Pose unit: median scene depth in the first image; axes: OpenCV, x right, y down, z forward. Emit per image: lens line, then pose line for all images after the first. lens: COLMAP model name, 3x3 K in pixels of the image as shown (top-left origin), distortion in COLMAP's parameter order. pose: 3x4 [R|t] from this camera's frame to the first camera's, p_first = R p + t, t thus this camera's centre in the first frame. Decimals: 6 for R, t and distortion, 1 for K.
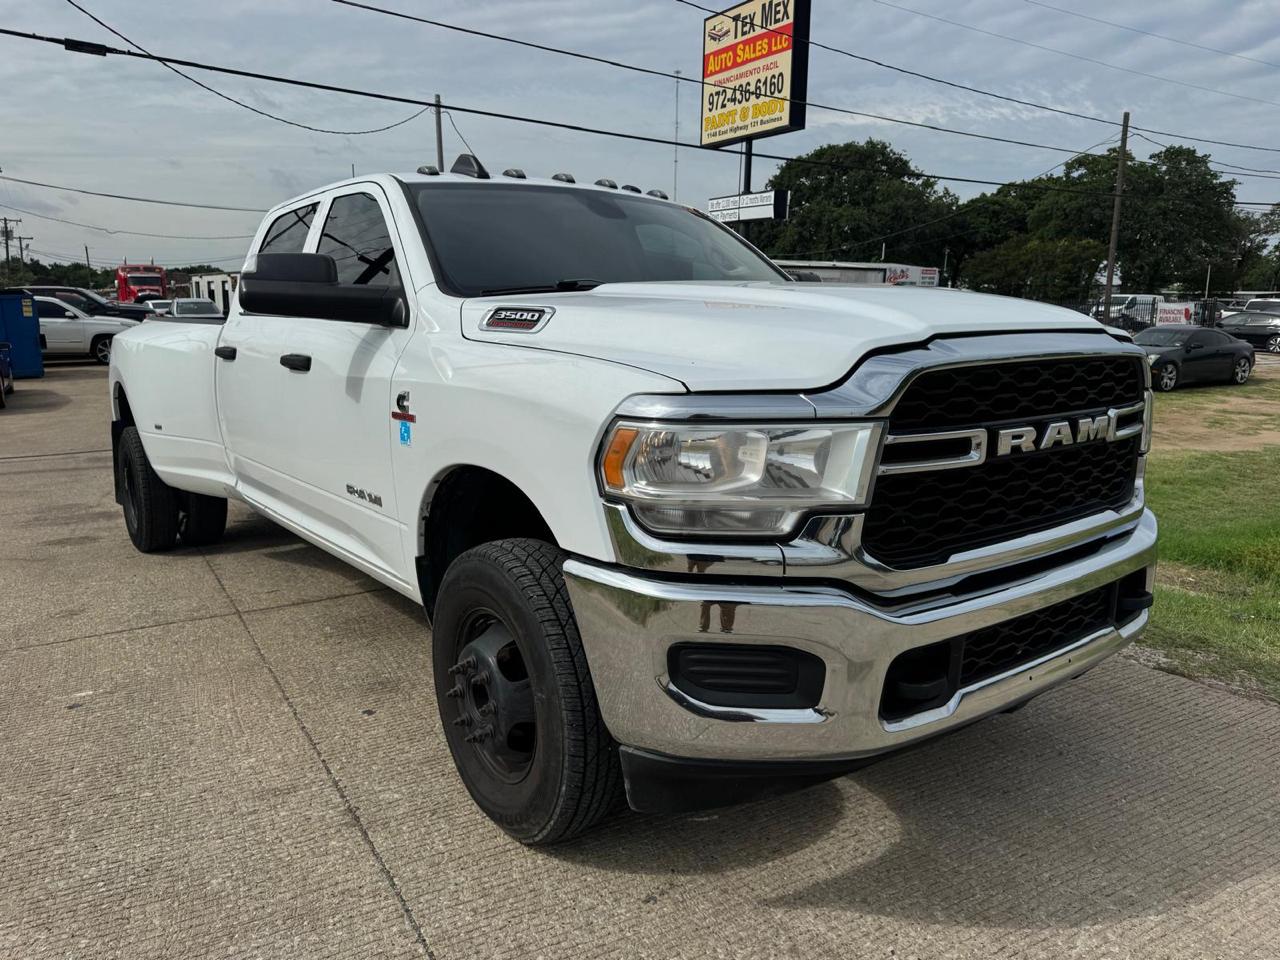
lens RADIAL K [[866.8, 0, 640.8], [0, 866.8, 481.0], [0, 0, 1]] dist [0.006534, -0.021787]
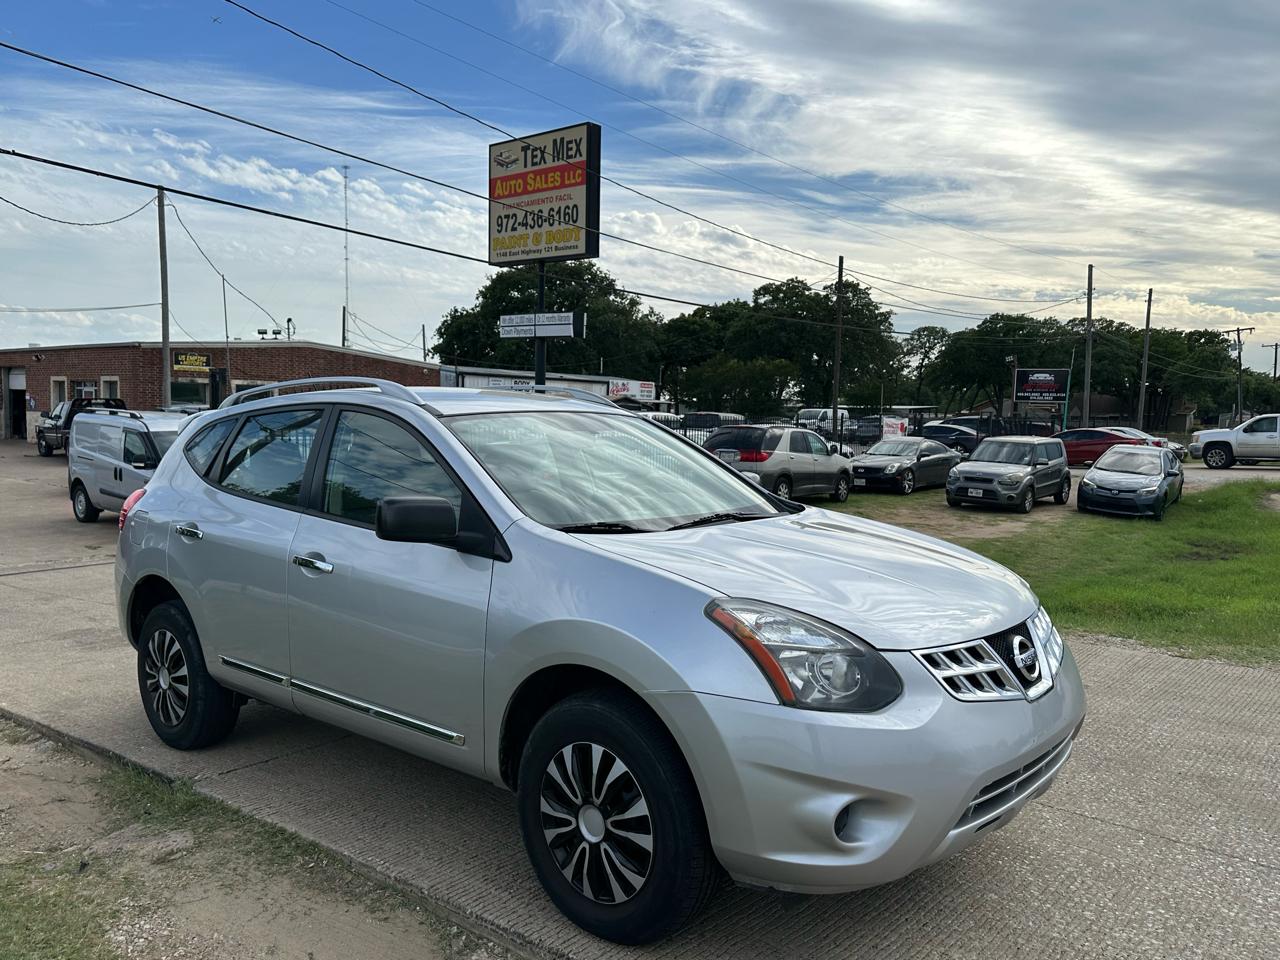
lens RADIAL K [[927.2, 0, 630.6], [0, 927.2, 491.8], [0, 0, 1]] dist [0.037627, -0.061284]
pose [[0.941605, -0.021544, 0.336029, -0.149180], [0.060624, 0.992490, -0.106248, 0.004057], [-0.331216, 0.120415, 0.935840, -0.043117]]
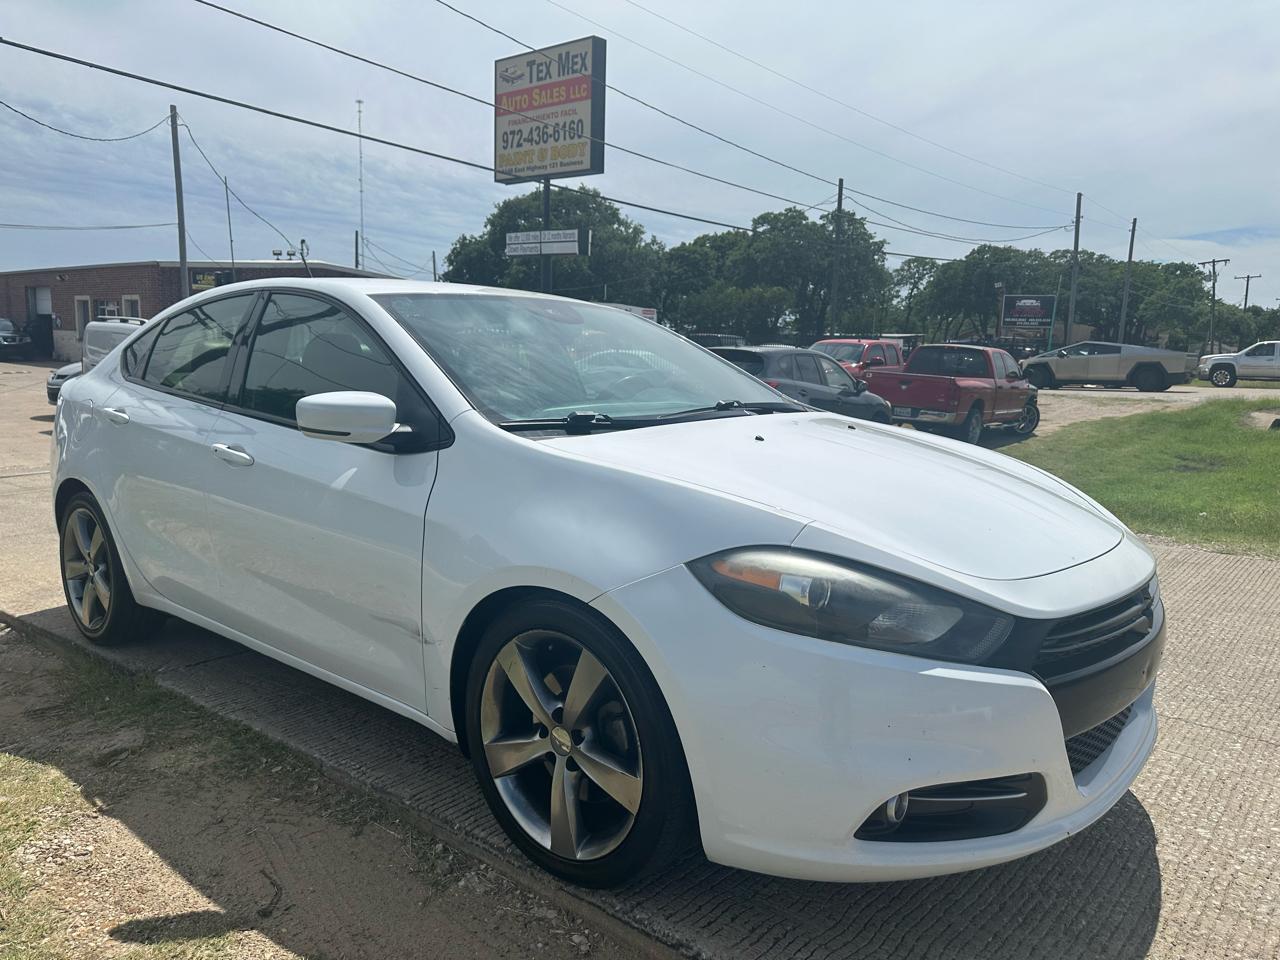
lens RADIAL K [[866.8, 0, 631.2], [0, 866.8, 486.7], [0, 0, 1]] dist [0.006534, -0.021787]
pose [[0.941964, -0.044081, 0.332807, -0.139894], [0.056356, 0.998037, -0.027313, 0.012248], [-0.330949, 0.044484, 0.942599, -0.007262]]
